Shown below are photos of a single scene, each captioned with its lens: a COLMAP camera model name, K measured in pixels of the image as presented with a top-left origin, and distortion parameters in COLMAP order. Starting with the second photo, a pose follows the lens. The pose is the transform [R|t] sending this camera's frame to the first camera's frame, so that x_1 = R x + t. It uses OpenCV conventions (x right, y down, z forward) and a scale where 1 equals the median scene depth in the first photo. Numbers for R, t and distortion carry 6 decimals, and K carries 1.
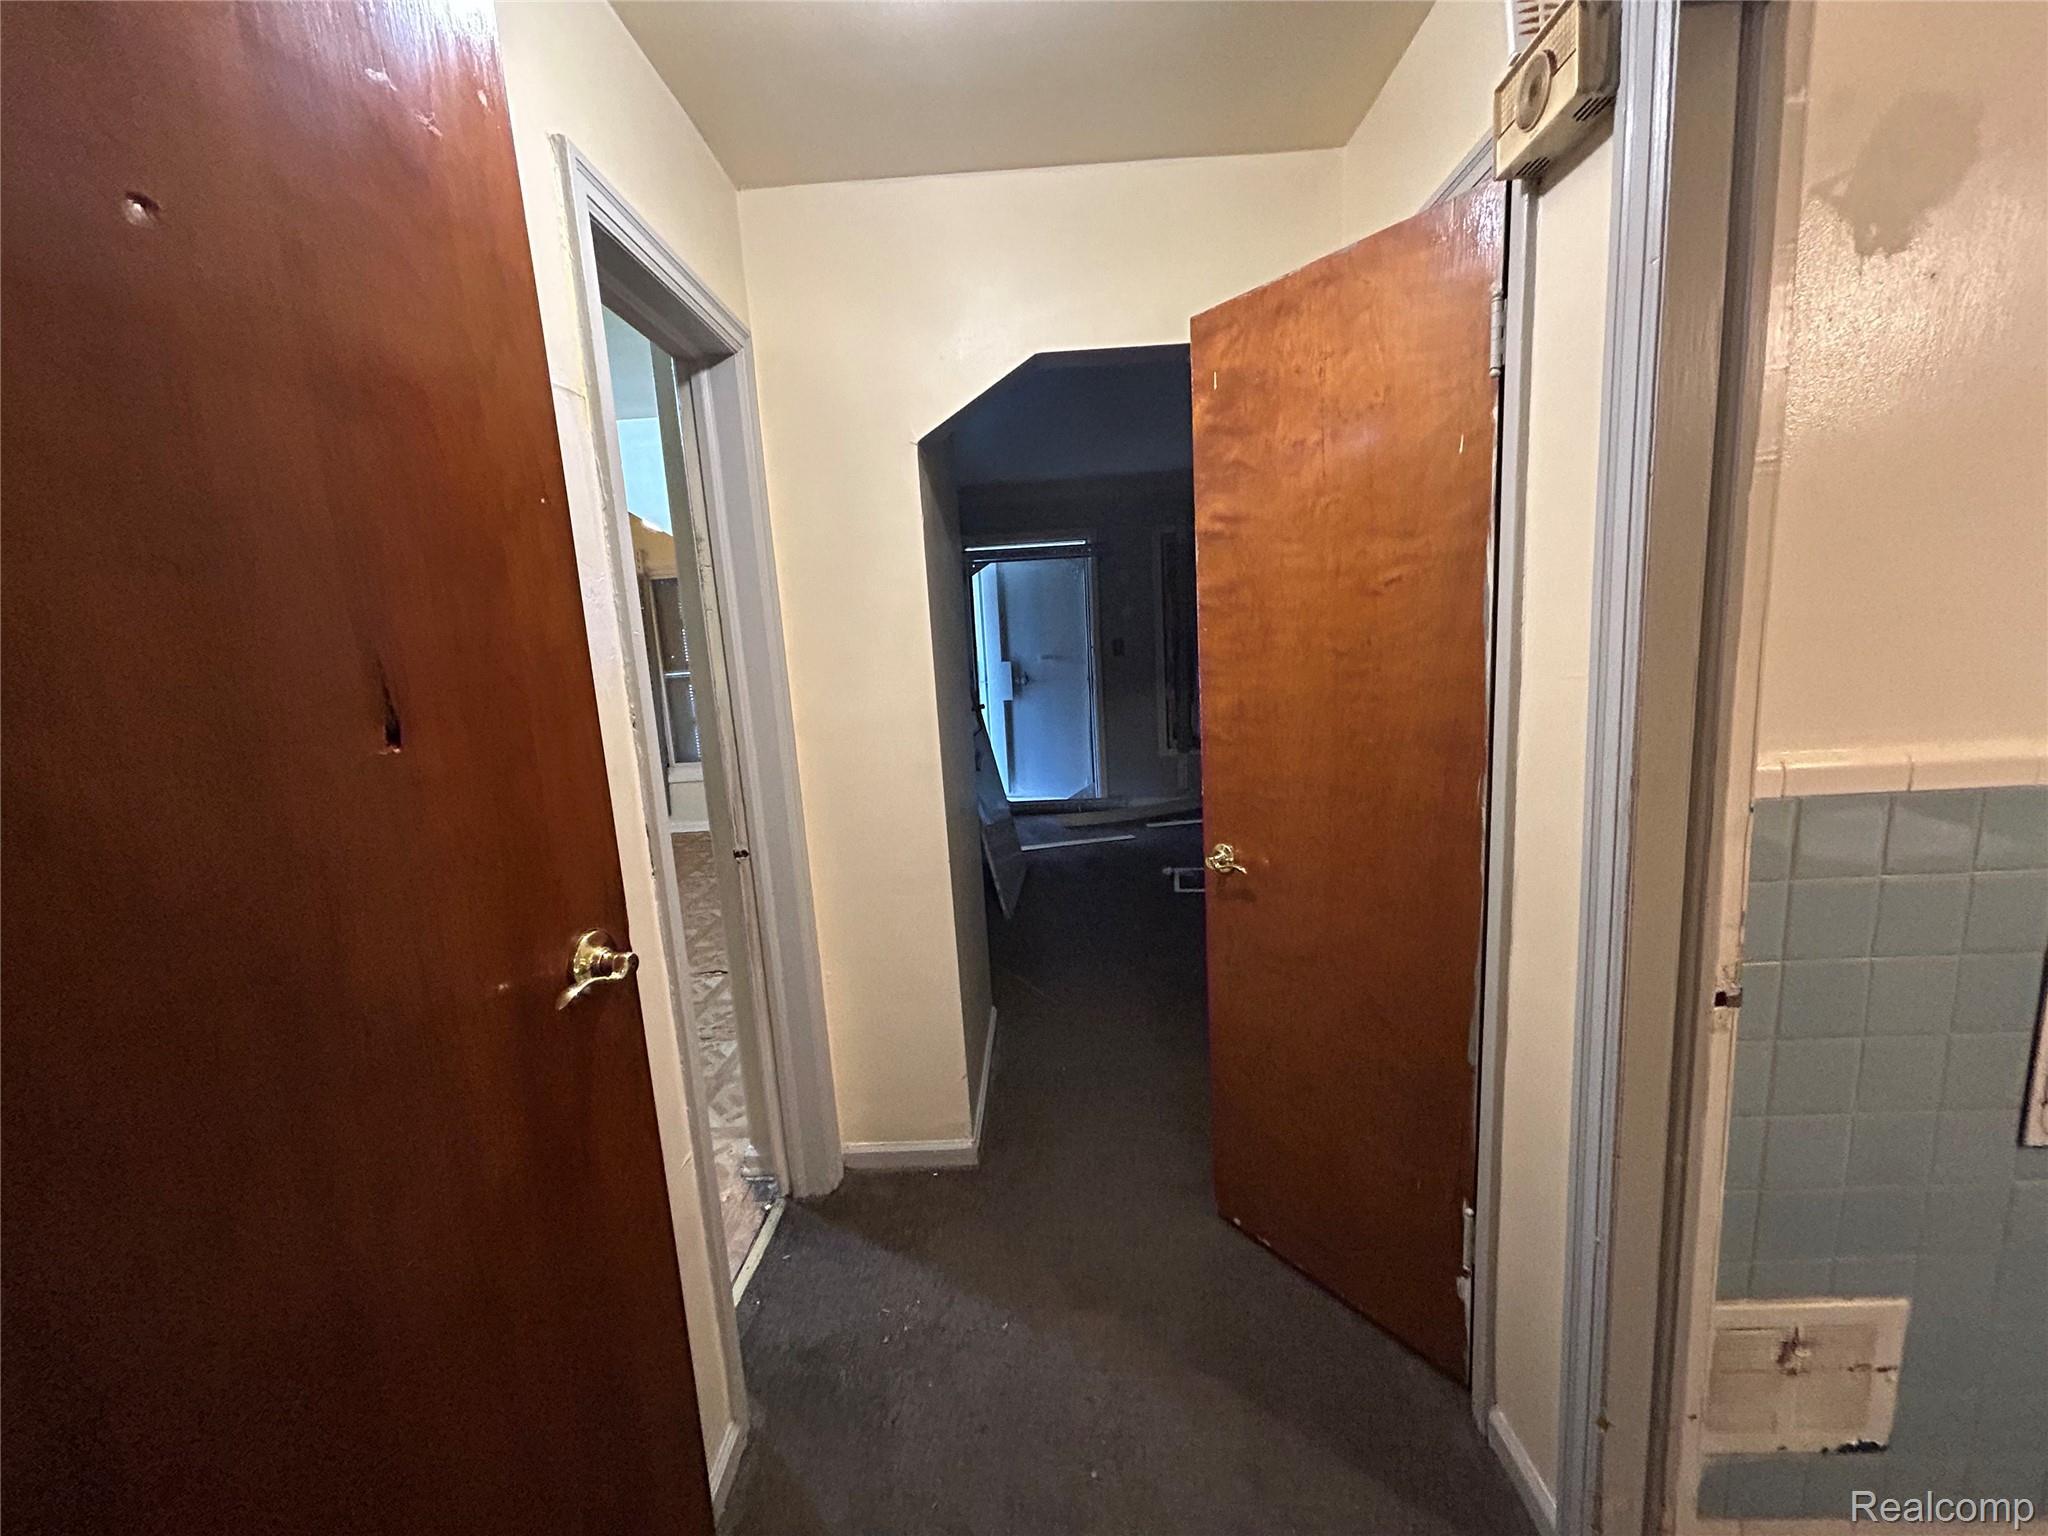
lens RADIAL K [[823.5, 0, 1025.4], [0, 823.5, 768.2], [0, 0, 1]] dist [0.002771, -0.000490]
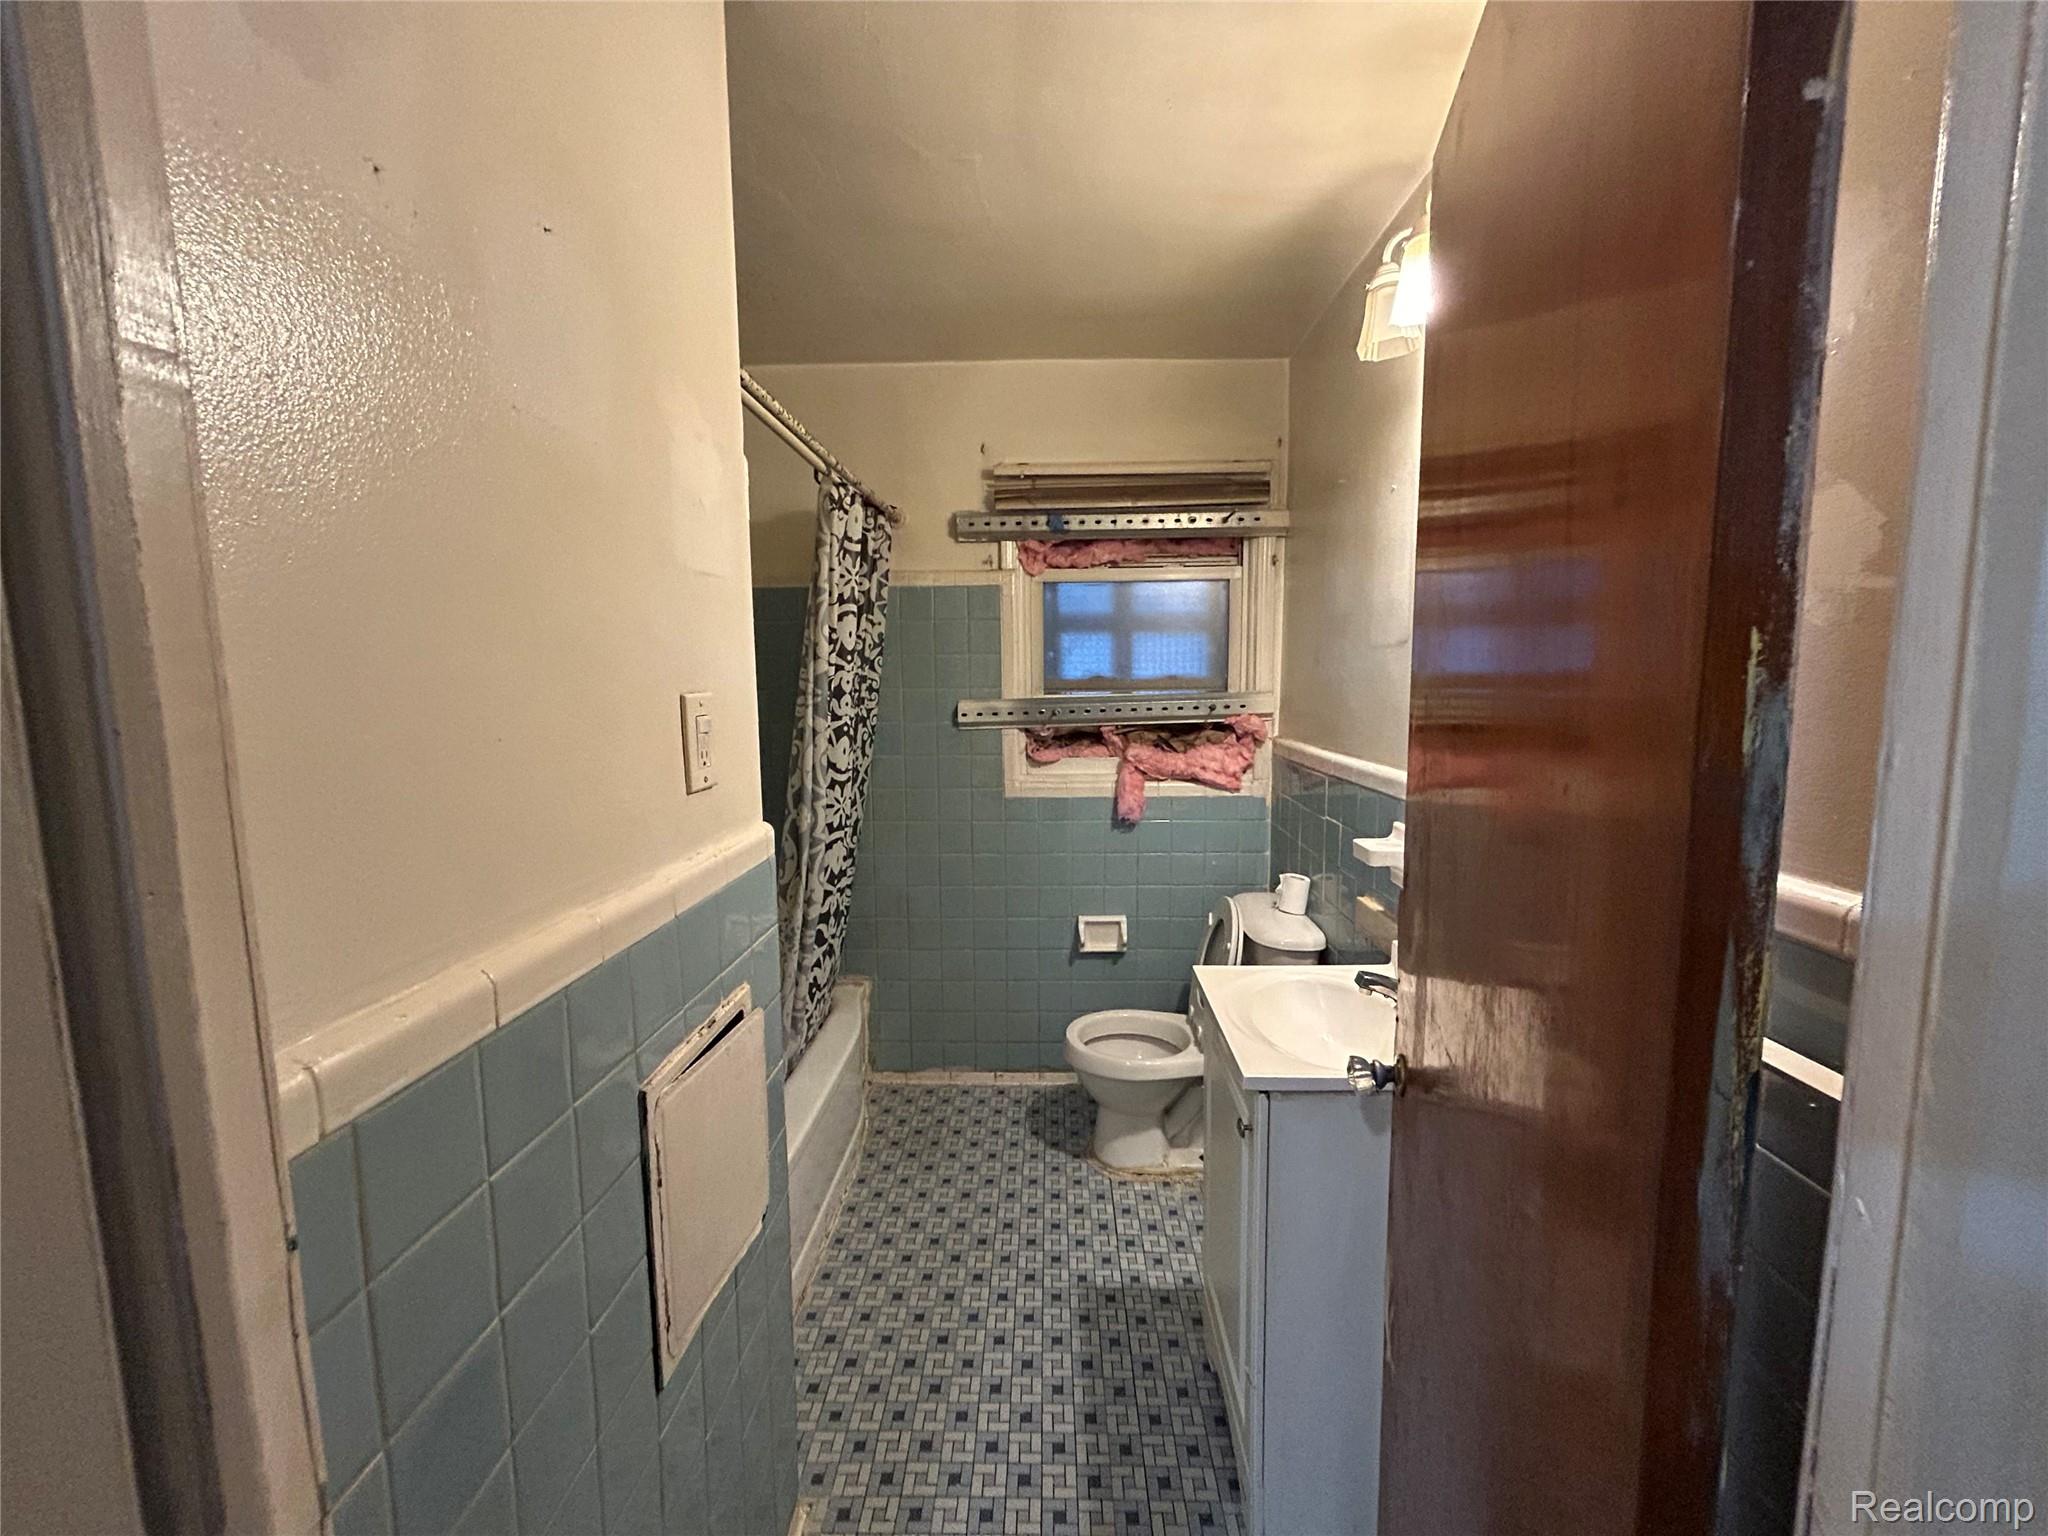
lens RADIAL K [[823.5, 0, 1029.7], [0, 823.5, 763.2], [0, 0, 1]] dist [0.002771, -0.000490]
pose [[-0.004206, -0.060225, 0.998176, 0.463195], [0.172393, 0.983196, 0.060048, -0.136303], [-0.985019, 0.172331, 0.006247, 0.569264]]
